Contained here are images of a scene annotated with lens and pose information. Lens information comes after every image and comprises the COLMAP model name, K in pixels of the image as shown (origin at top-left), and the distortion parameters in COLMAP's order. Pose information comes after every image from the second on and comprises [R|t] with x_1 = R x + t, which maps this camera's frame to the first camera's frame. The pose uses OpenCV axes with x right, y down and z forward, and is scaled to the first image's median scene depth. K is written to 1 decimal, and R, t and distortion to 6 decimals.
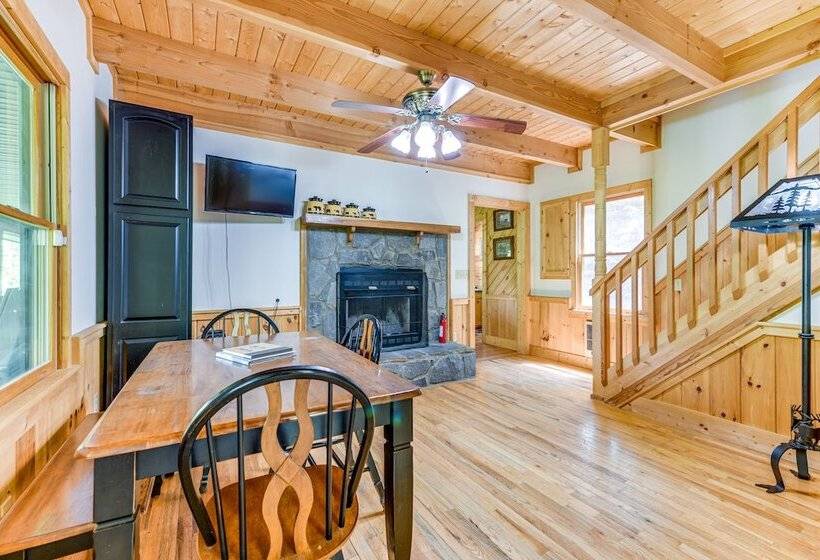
lens RADIAL K [[361.6, 0, 408.6], [0, 361.6, 275.6], [0, 0, 1]] dist [0.002687, 0.000336]
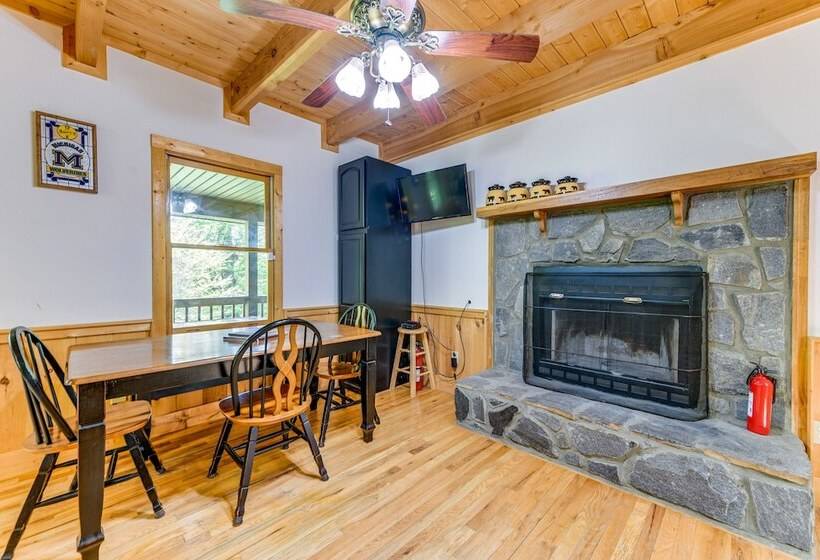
lens RADIAL K [[332.3, 0, 410.0], [0, 332.3, 280.0], [0, 0, 1]] dist [0.000674, -0.000002]
pose [[0.269285, 0.014994, -0.962944, 0.421941], [-0.006185, 0.999885, 0.013840, -0.002421], [0.963041, 0.002229, 0.269346, 0.554572]]
